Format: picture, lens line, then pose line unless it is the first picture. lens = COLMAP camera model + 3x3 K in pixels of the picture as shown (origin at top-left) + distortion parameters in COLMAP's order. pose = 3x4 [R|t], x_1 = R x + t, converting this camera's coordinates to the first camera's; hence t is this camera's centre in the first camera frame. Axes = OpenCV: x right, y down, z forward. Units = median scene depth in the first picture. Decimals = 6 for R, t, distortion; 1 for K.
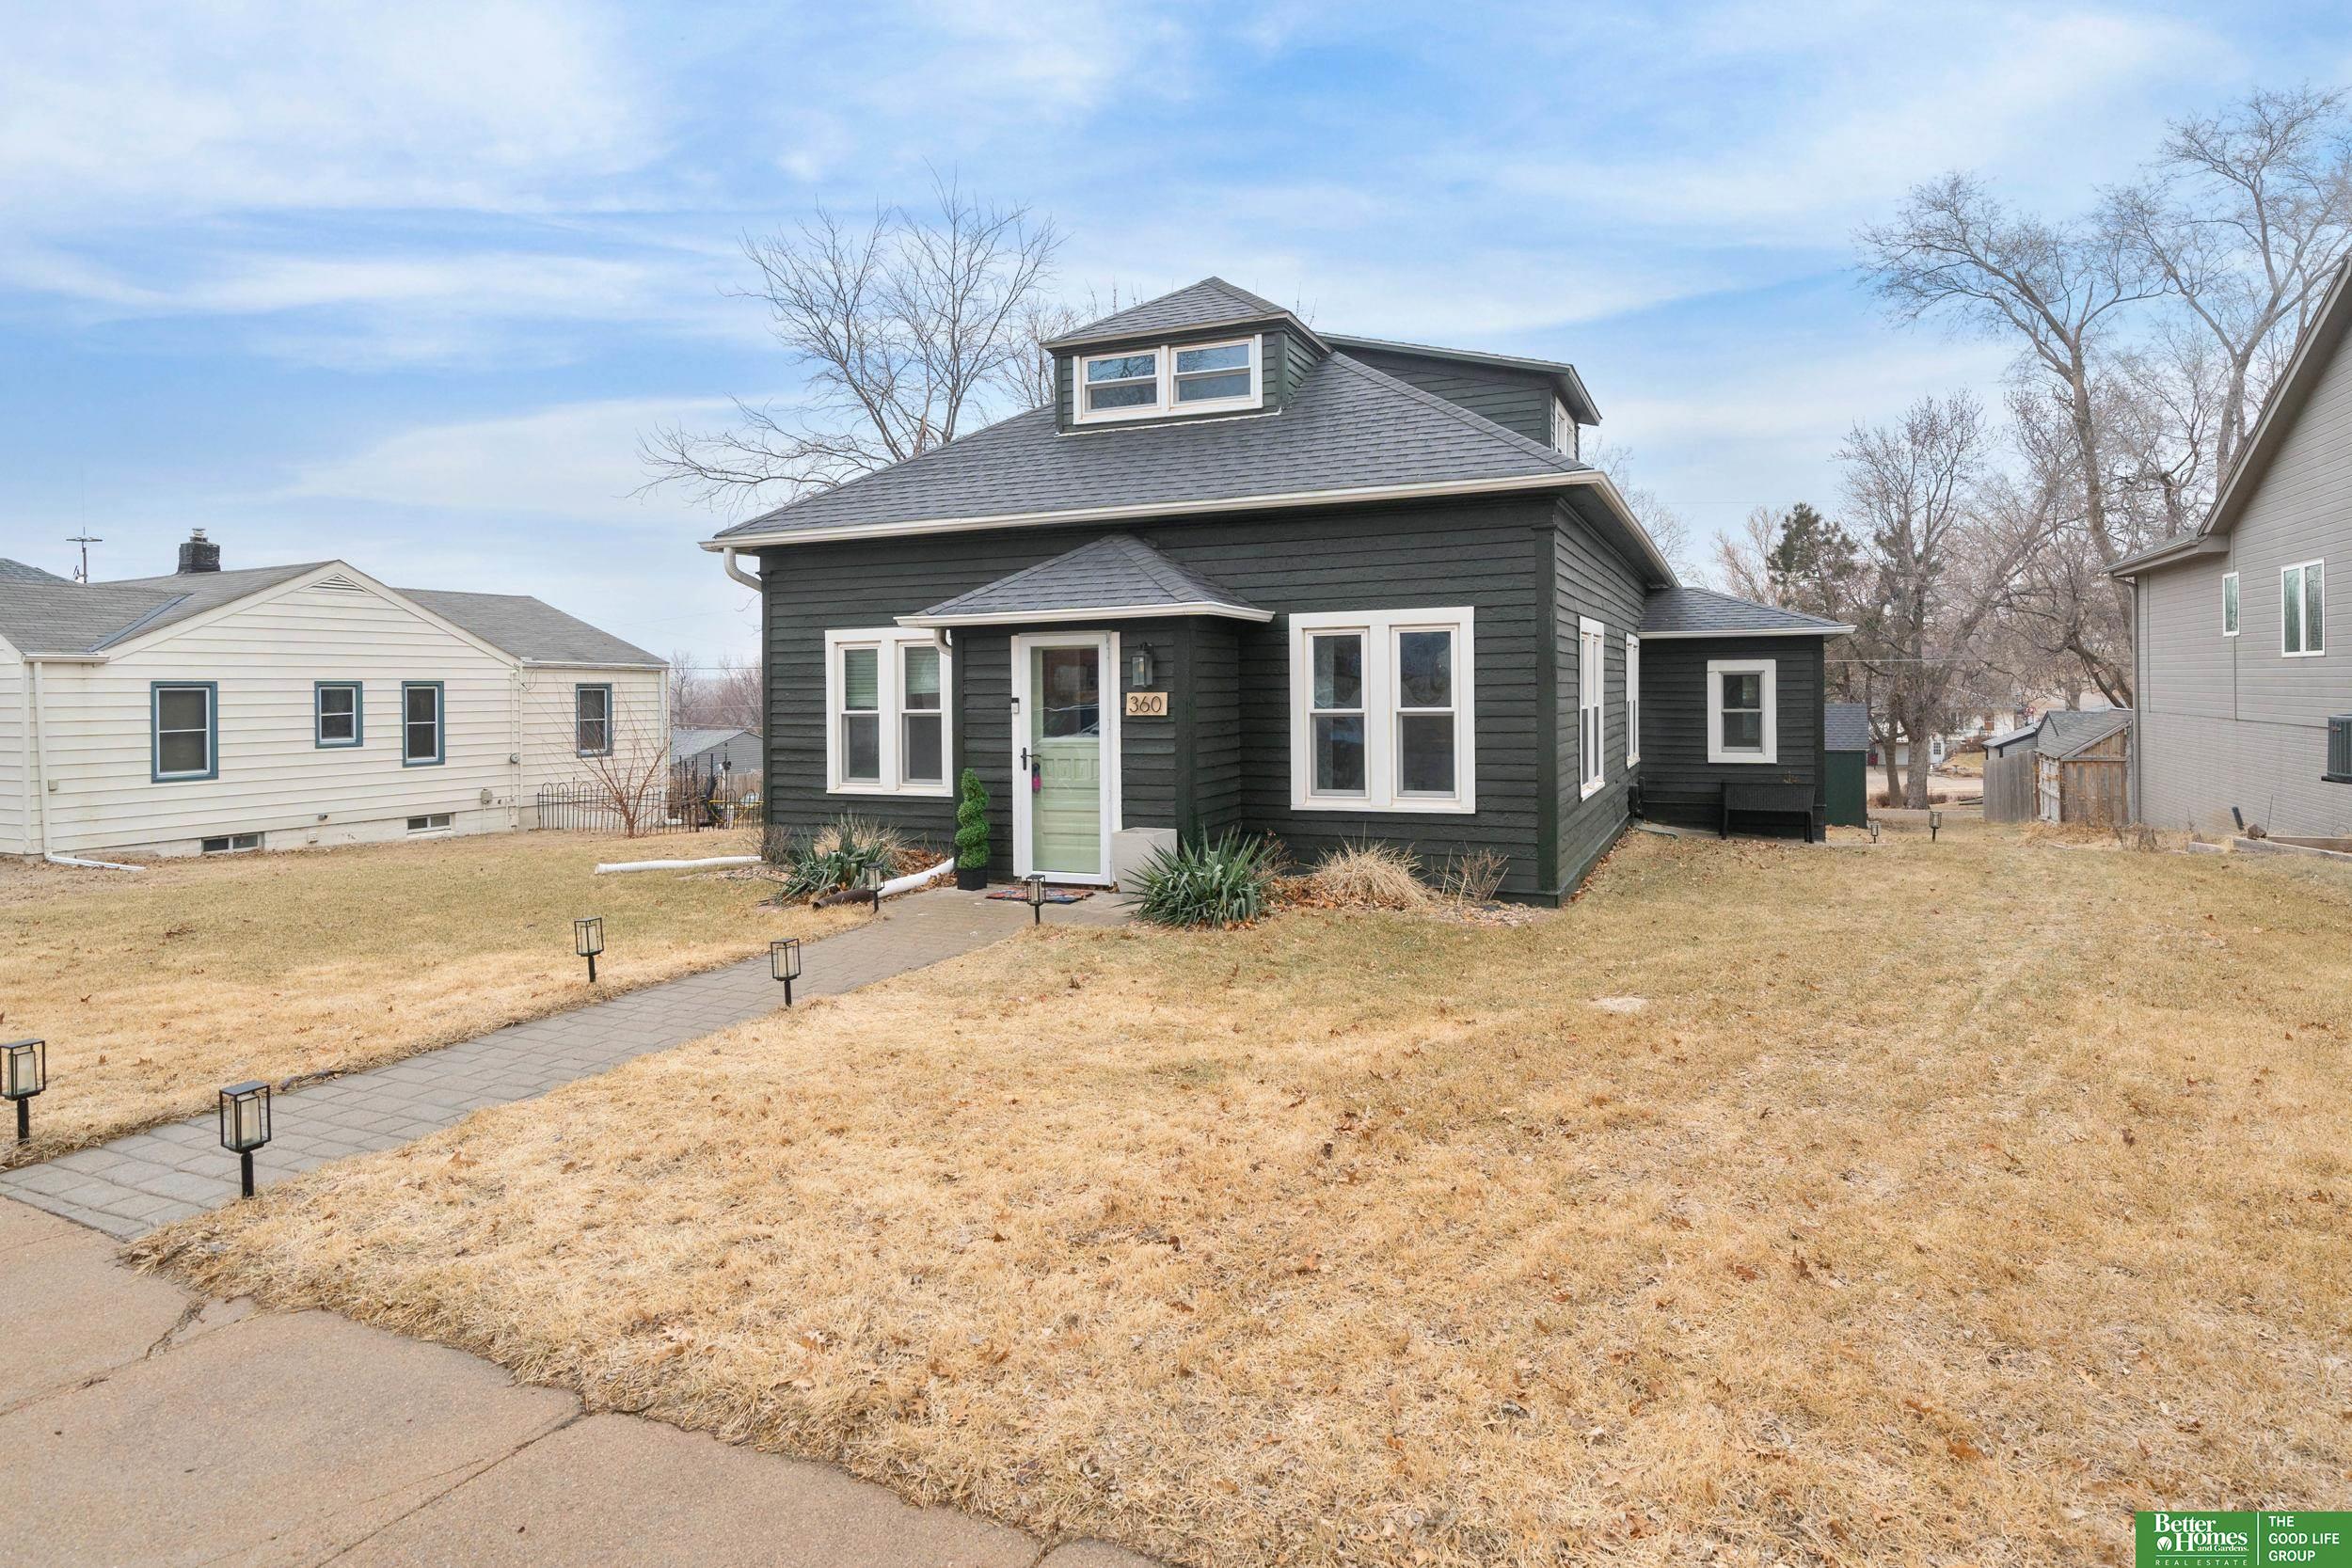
lens RADIAL K [[1127.4, 0, 1332.7], [0, 1127.4, 775.2], [0, 0, 1]] dist [0.001270, 0.000127]
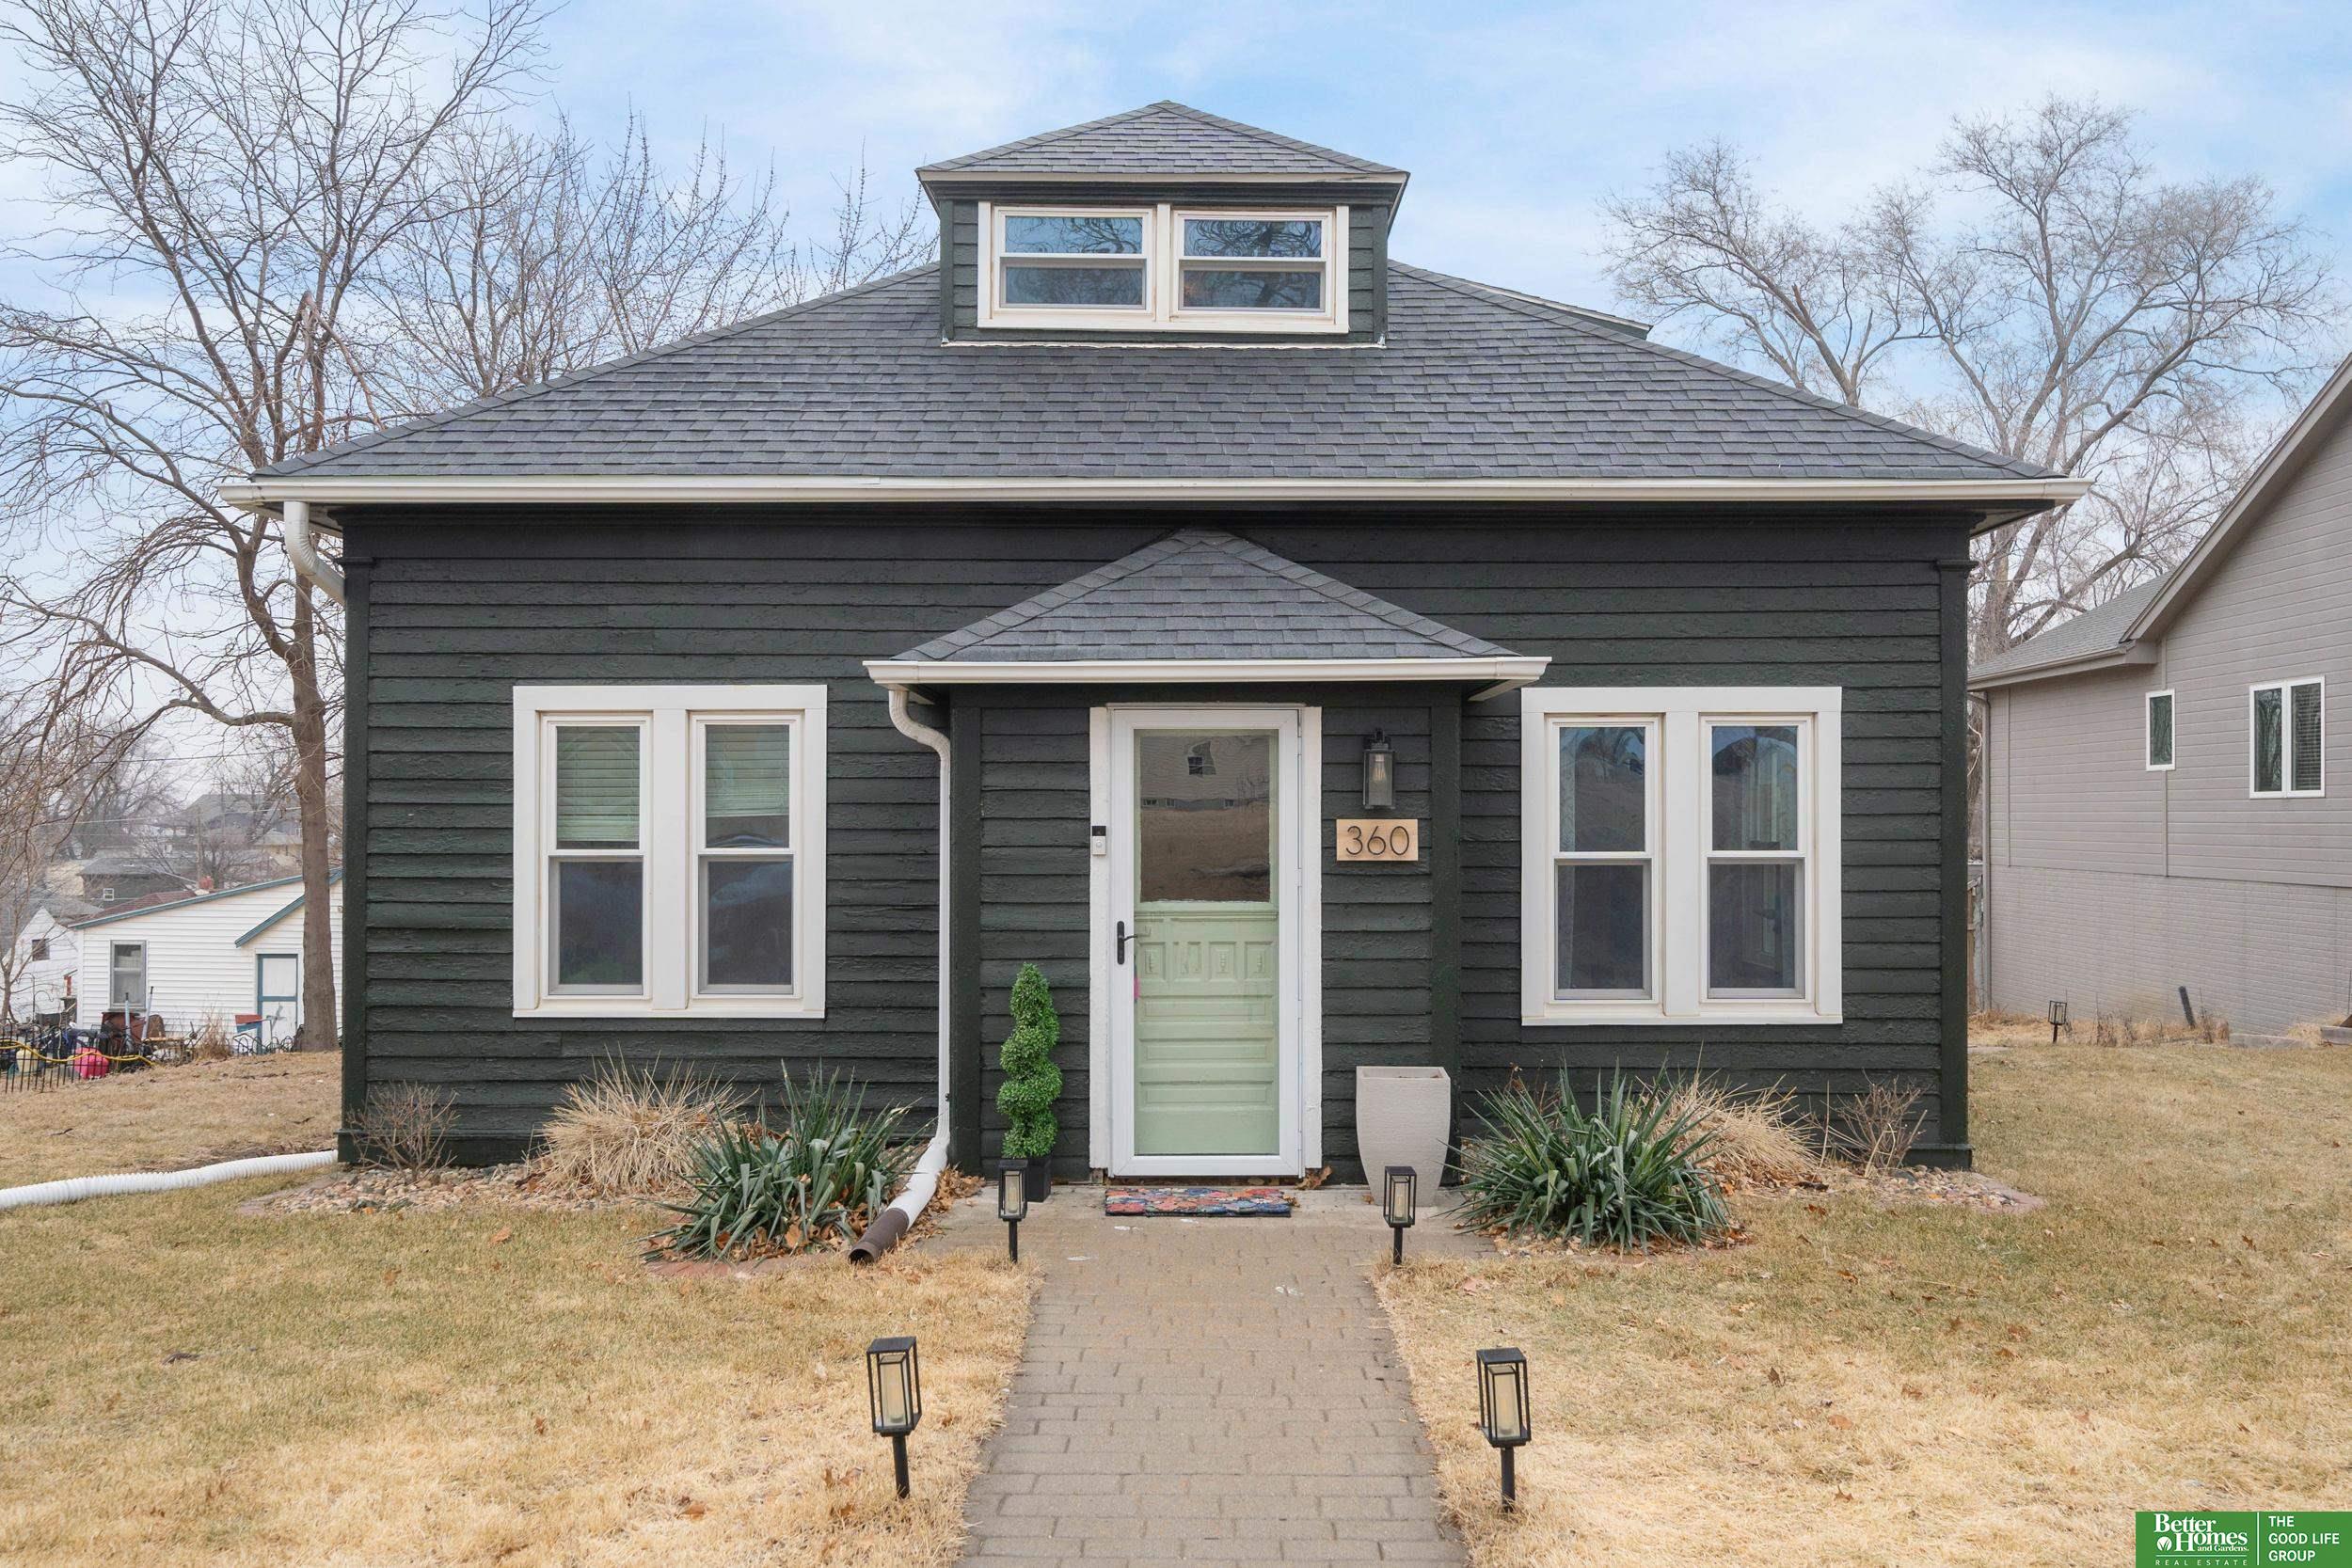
lens RADIAL K [[1688.6, 0, 1272.1], [0, 1688.6, 942.2], [0, 0, 1]] dist [-0.000273, 0.004368]
pose [[0.939976, -0.011060, 0.341062, -0.458149], [0.014176, 0.999877, -0.006645, -0.008215], [-0.340947, 0.011081, 0.940017, 0.229038]]
